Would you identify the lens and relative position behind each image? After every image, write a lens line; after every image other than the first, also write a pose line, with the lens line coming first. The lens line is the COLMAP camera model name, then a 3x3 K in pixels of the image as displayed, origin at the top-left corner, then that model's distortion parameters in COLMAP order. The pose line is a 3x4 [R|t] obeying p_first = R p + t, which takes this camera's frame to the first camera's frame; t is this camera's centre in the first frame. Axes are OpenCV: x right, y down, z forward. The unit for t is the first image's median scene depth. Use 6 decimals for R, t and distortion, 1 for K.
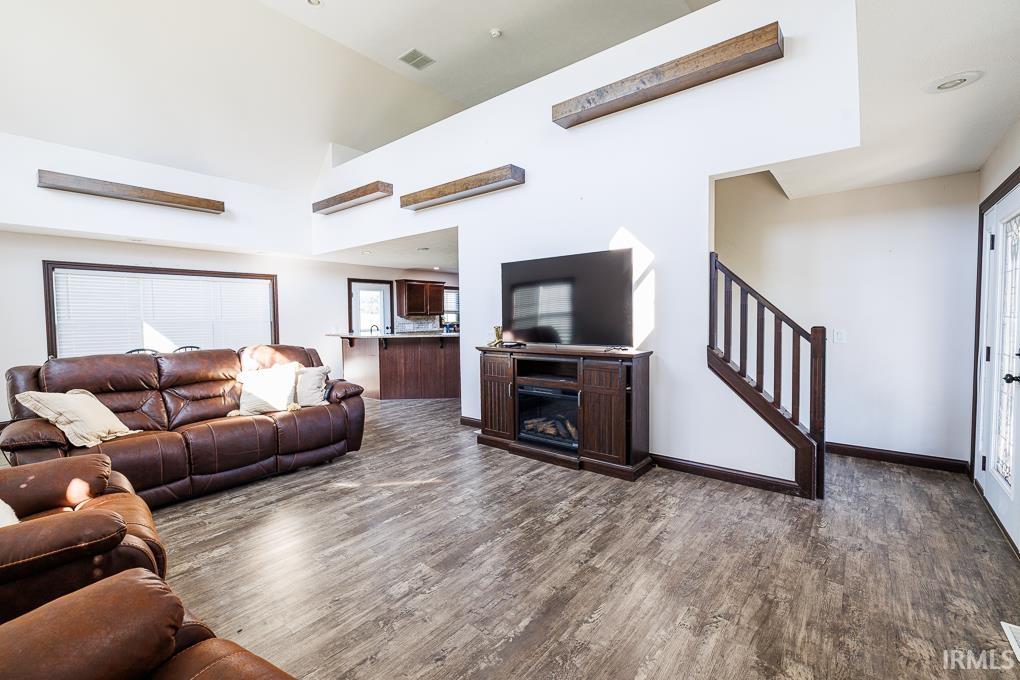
lens RADIAL K [[433.3, 0, 509.8], [0, 433.3, 338.5], [0, 0, 1]] dist [0.001279, -0.000093]
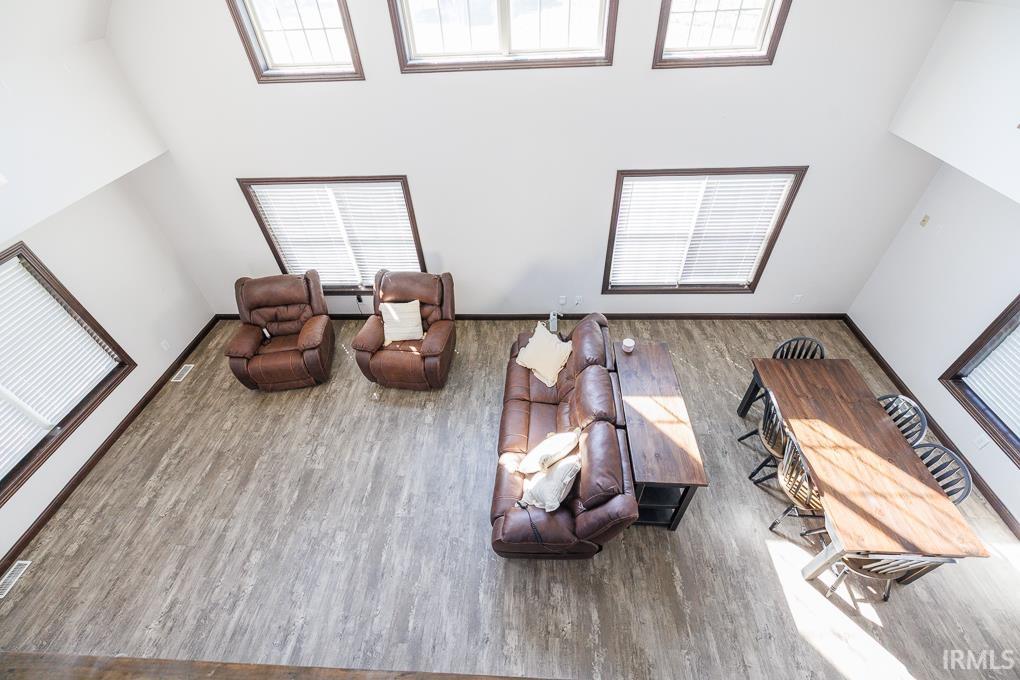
lens RADIAL K [[433.3, 0, 512.3], [0, 433.3, 340.1], [0, 0, 1]] dist [0.001279, -0.000093]
pose [[-0.807447, 0.432986, -0.400689, -0.334887], [0.021060, 0.699926, 0.713904, -1.131321], [0.589563, 0.568002, -0.574272, 2.105441]]
